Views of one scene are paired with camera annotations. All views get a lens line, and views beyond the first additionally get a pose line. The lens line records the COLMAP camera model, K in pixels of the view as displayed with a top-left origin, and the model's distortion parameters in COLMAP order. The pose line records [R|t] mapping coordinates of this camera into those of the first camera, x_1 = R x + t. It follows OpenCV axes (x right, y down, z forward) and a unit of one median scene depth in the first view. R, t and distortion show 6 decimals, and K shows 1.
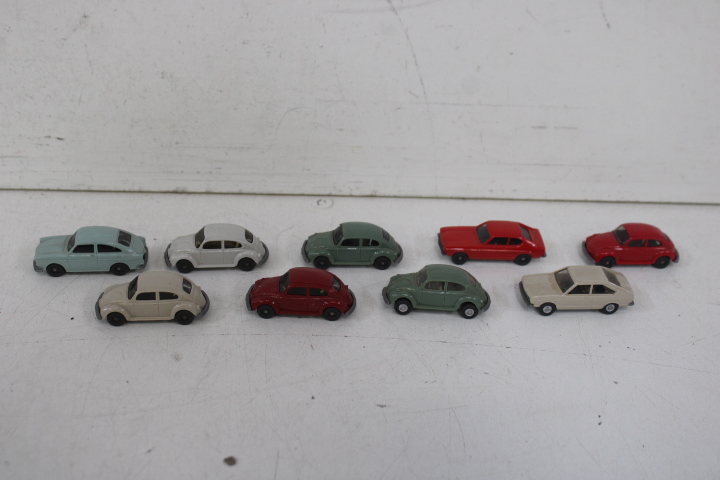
lens RADIAL K [[944.3, 0, 361.5], [0, 944.3, 241.8], [0, 0, 1]] dist [-0.079984, 0.150568]
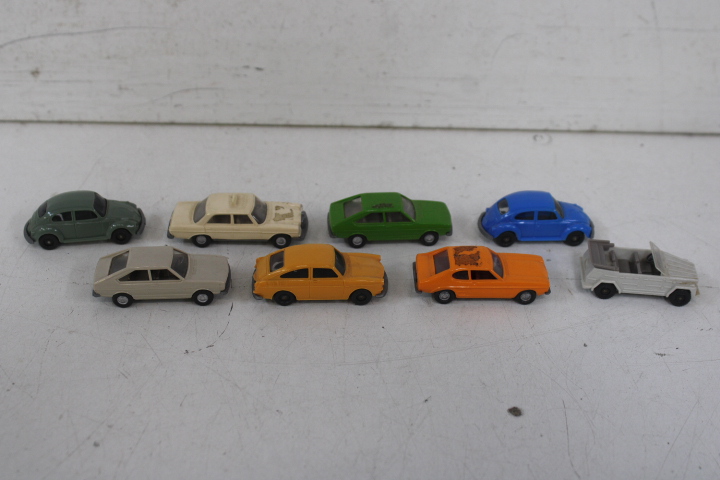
lens RADIAL K [[1012.8, 0, 361.7], [0, 1012.8, 241.1], [0, 0, 1]] dist [-0.056931, 0.122447]
pose [[0.998693, 0.003441, -0.050985, -0.168963], [-0.001027, 0.998881, 0.047280, 0.012547], [0.051091, -0.047166, 0.997580, 0.002160]]
